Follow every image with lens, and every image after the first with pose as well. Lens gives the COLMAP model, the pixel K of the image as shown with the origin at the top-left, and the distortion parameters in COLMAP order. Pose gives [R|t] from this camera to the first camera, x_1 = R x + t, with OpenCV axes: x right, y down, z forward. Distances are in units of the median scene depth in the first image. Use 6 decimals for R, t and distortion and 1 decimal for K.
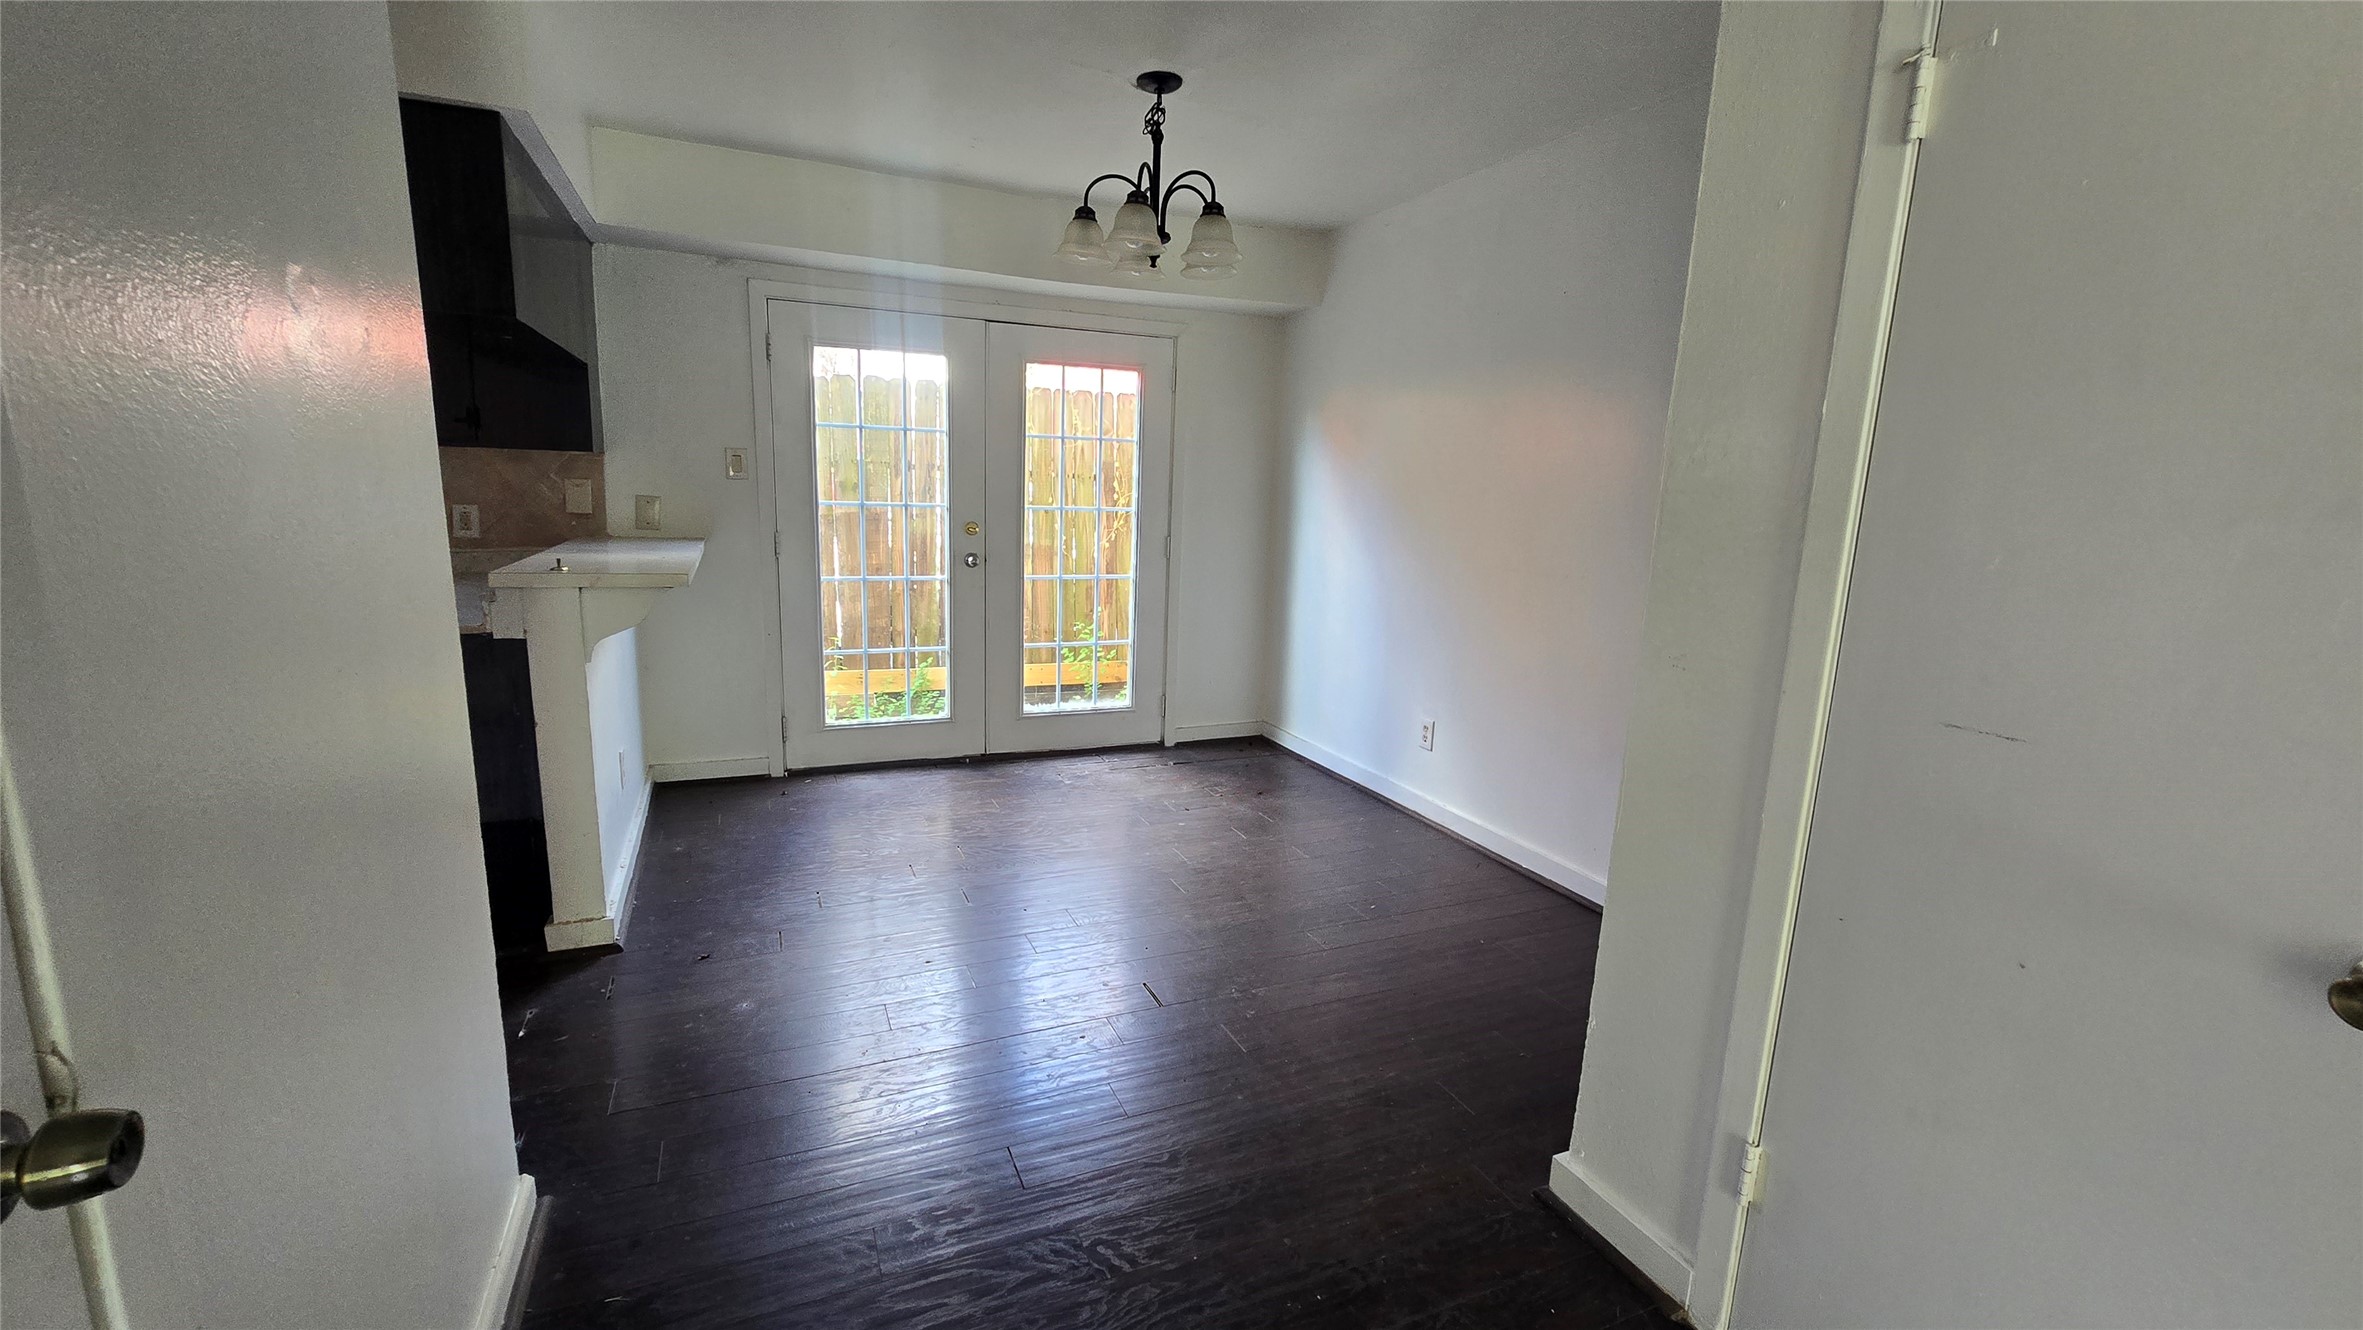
lens RADIAL K [[960.1, 0, 1171.8], [0, 960.1, 665.6], [0, 0, 1]] dist [-0.002497, -0.000152]
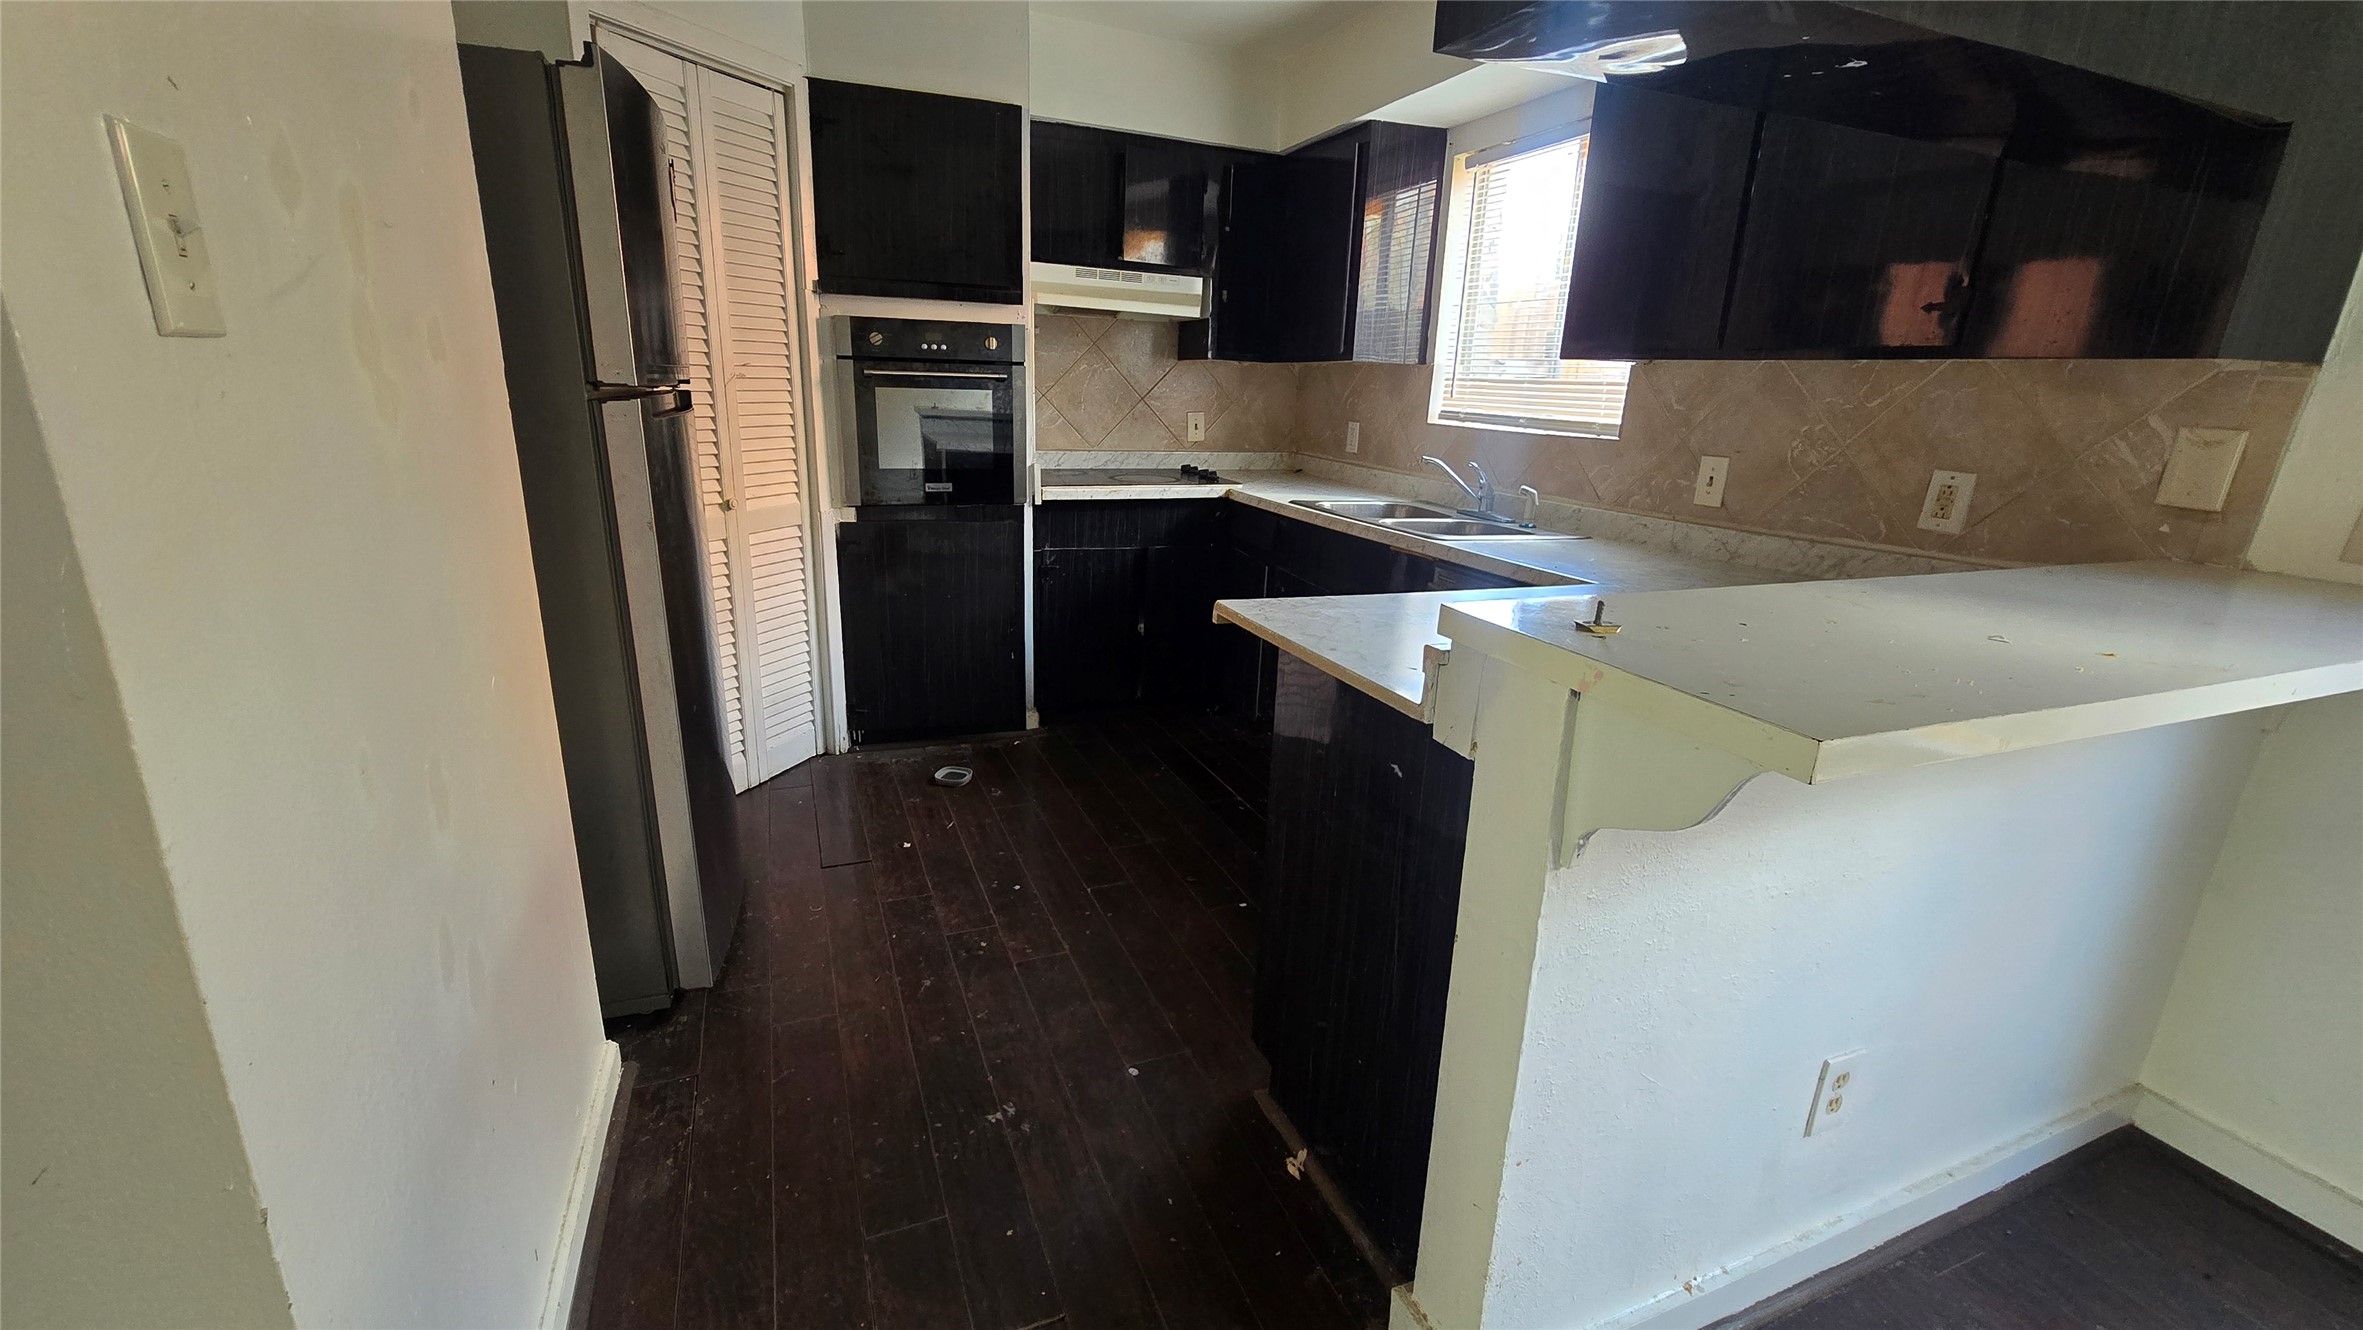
lens RADIAL K [[960.1, 0, 1170.7], [0, 960.1, 657.3], [0, 0, 1]] dist [-0.002497, -0.000152]
pose [[-0.051223, 0.245497, -0.968043, -0.159388], [-0.210785, 0.944822, 0.250762, -0.109636], [0.976190, 0.216894, 0.003351, 0.579403]]
